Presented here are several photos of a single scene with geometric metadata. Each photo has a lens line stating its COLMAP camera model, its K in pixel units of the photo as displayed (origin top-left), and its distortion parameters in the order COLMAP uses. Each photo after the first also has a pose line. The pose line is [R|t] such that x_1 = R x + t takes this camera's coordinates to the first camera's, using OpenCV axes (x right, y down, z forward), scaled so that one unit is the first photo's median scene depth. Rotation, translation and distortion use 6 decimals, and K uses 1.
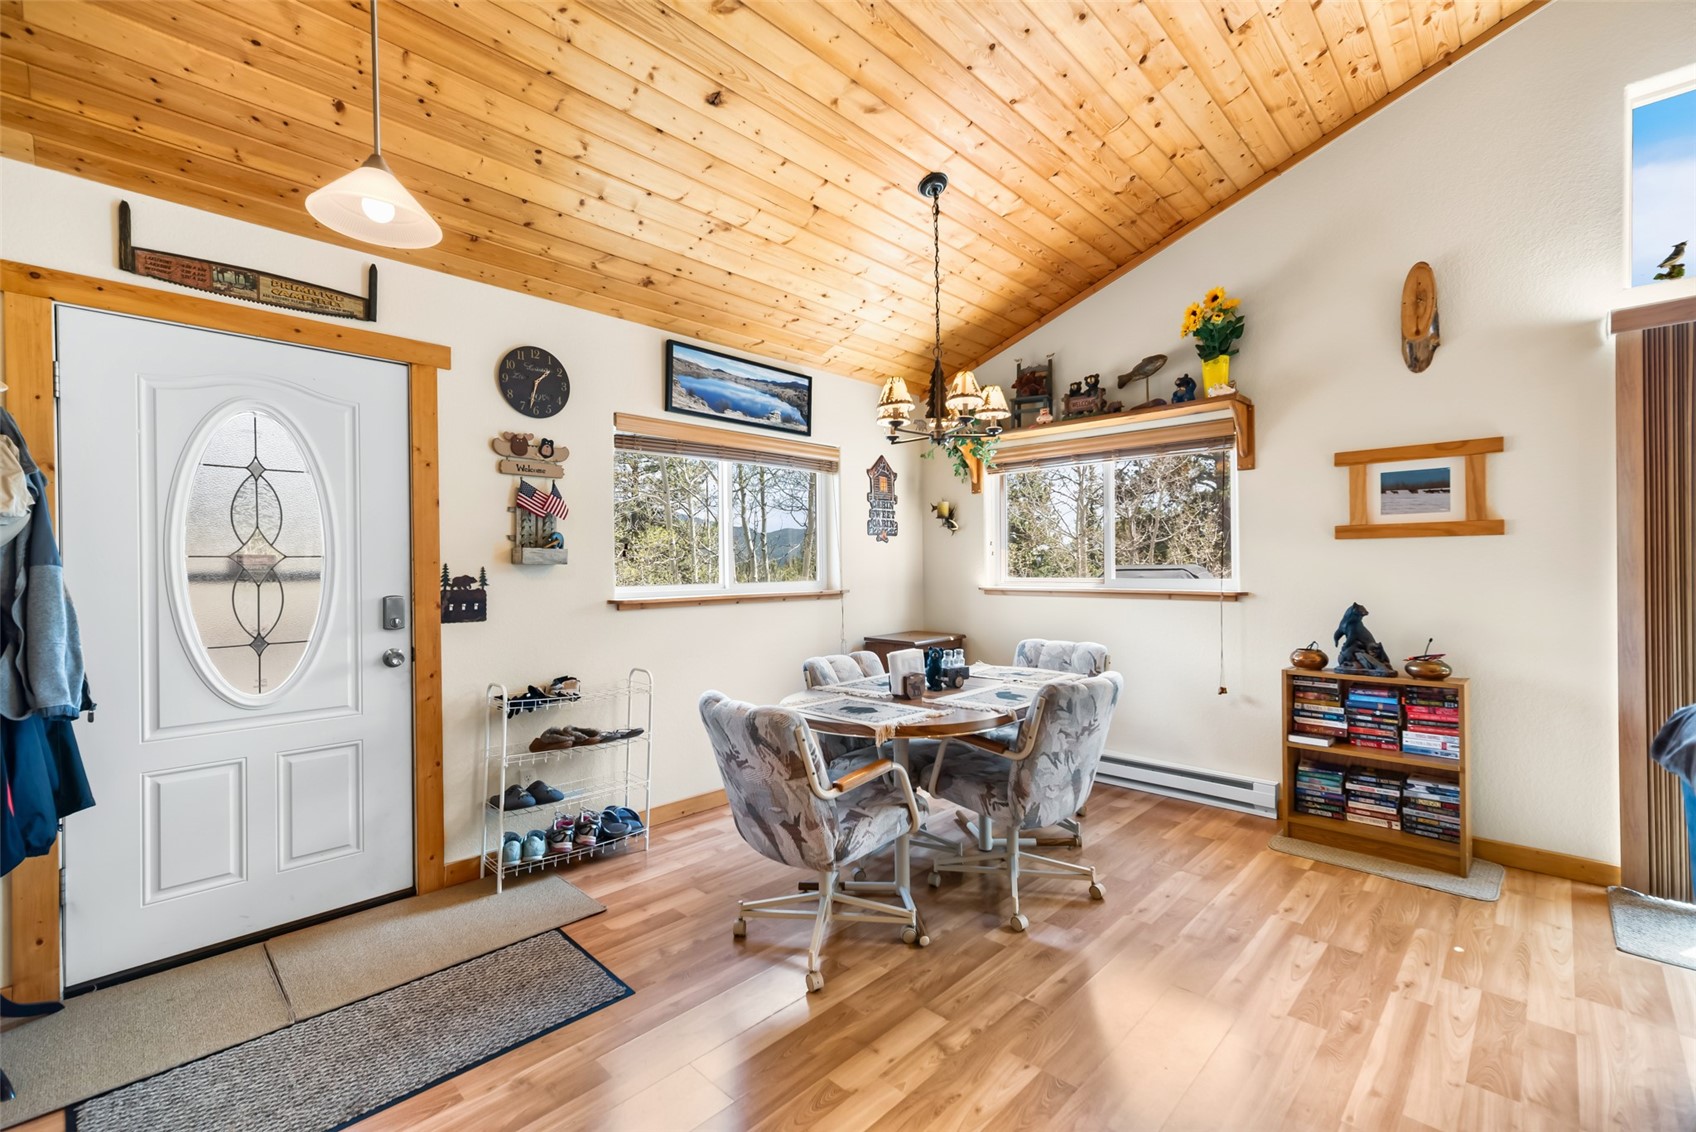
lens RADIAL K [[730.0, 0, 852.0], [0, 730.0, 569.4], [0, 0, 1]] dist [0.007155, 0.000948]
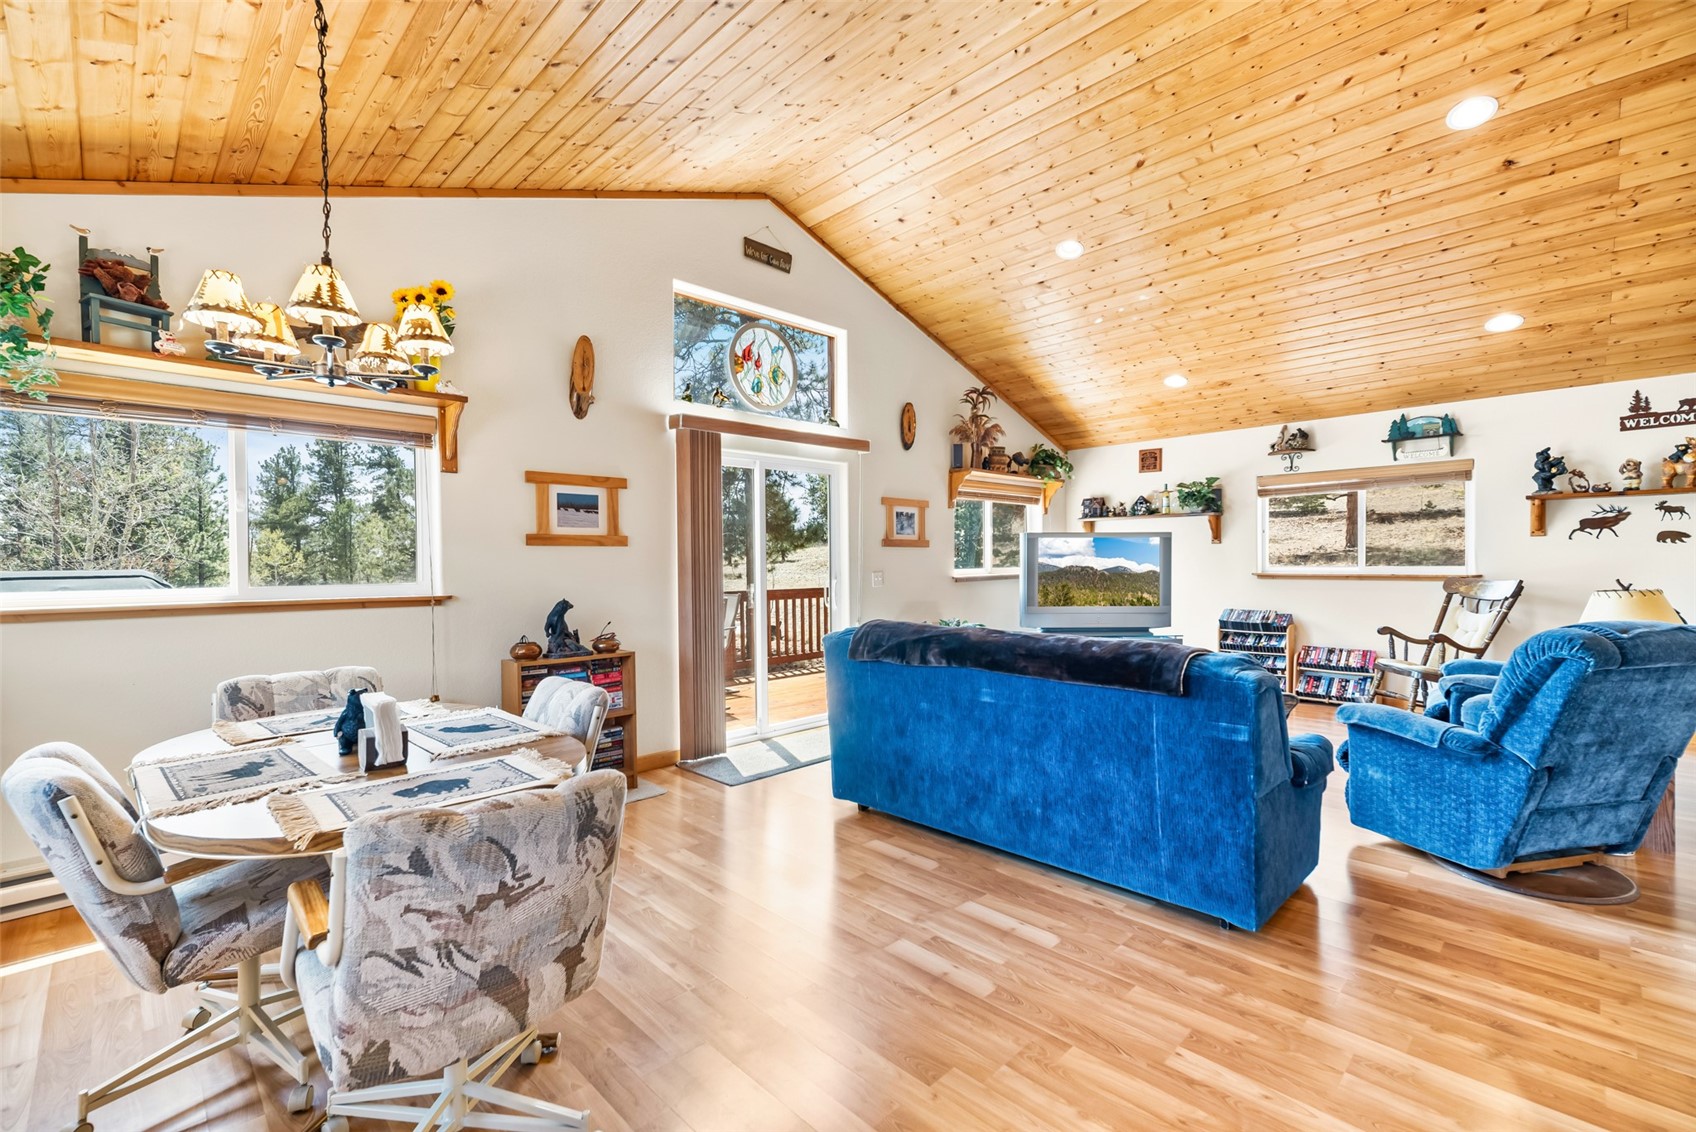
lens RADIAL K [[730.0, 0, 857.3], [0, 730.0, 569.1], [0, 0, 1]] dist [0.007155, 0.000948]
pose [[0.015438, -0.002401, 0.999878, -0.522940], [0.013934, 0.999901, 0.002186, 0.001307], [-0.999784, 0.013899, 0.015470, 0.498951]]
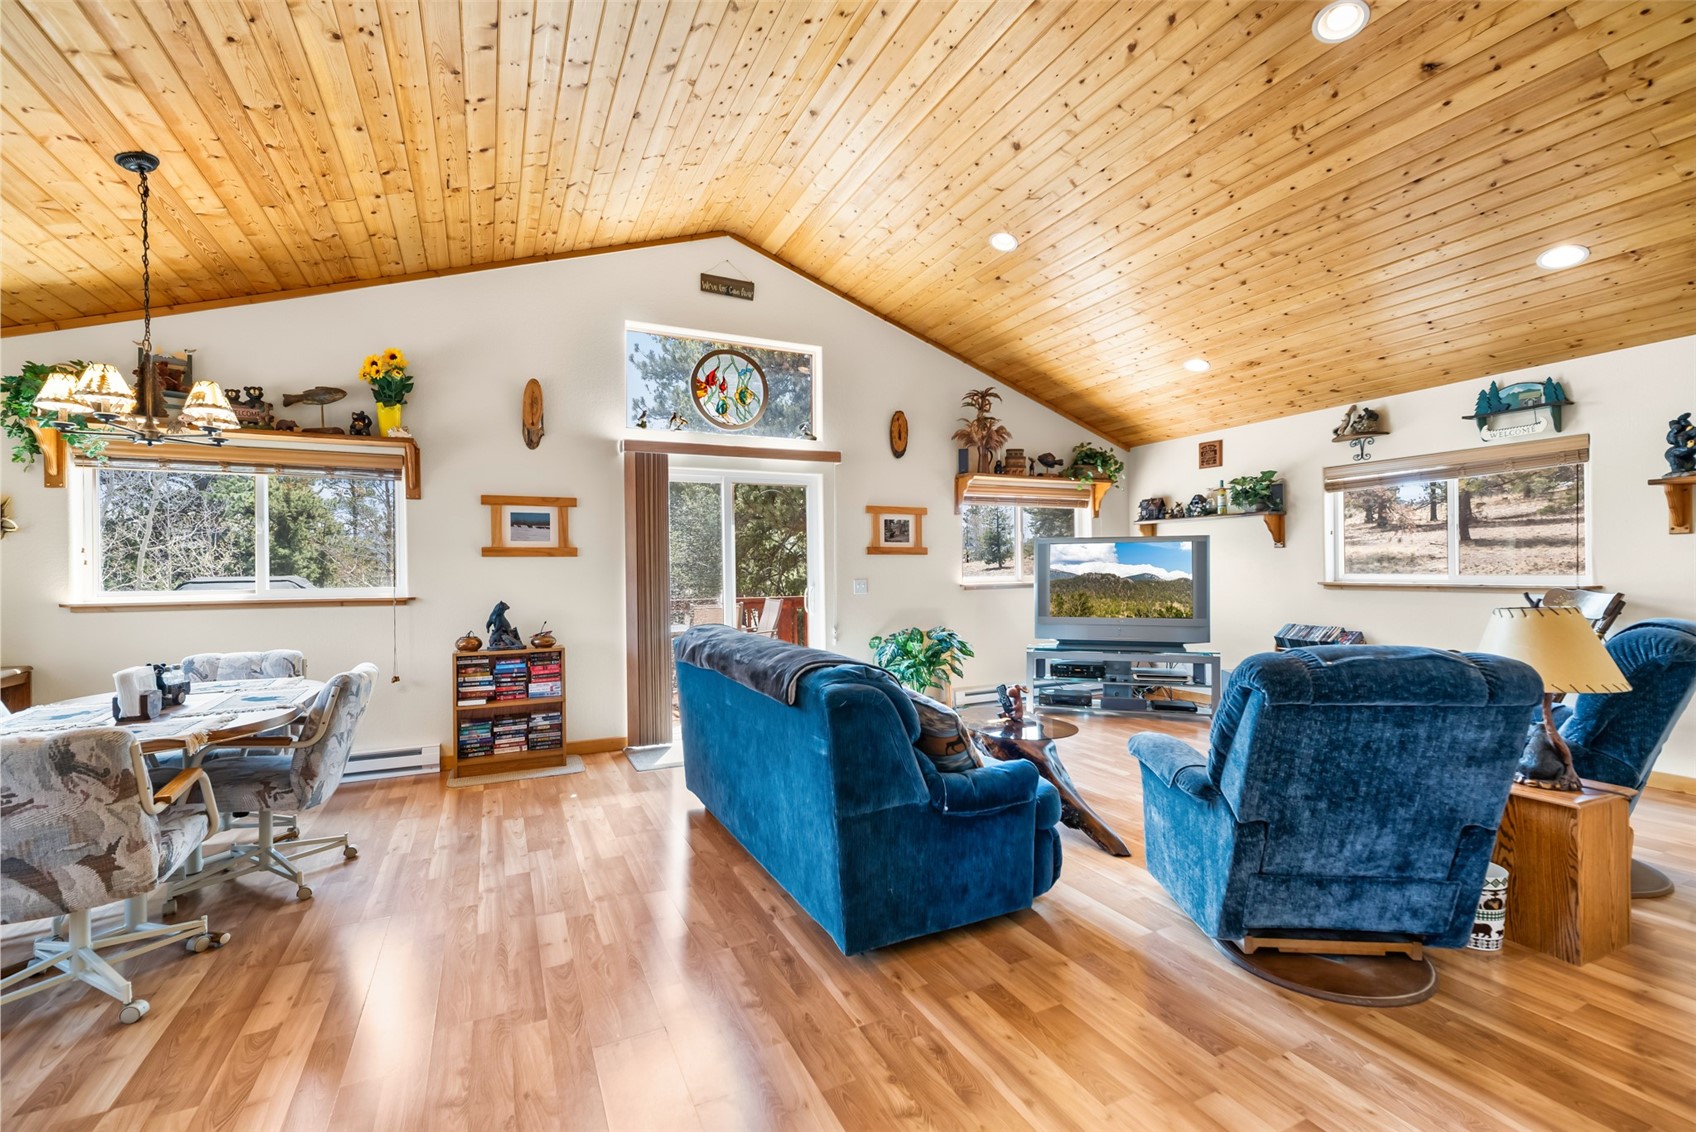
lens RADIAL K [[730.0, 0, 857.0], [0, 730.0, 568.1], [0, 0, 1]] dist [0.007155, 0.000948]
pose [[0.333228, 0.007639, 0.942815, -0.446861], [0.012035, 0.999851, -0.012354, 0.006962], [-0.942769, 0.015464, 0.333086, -0.147394]]
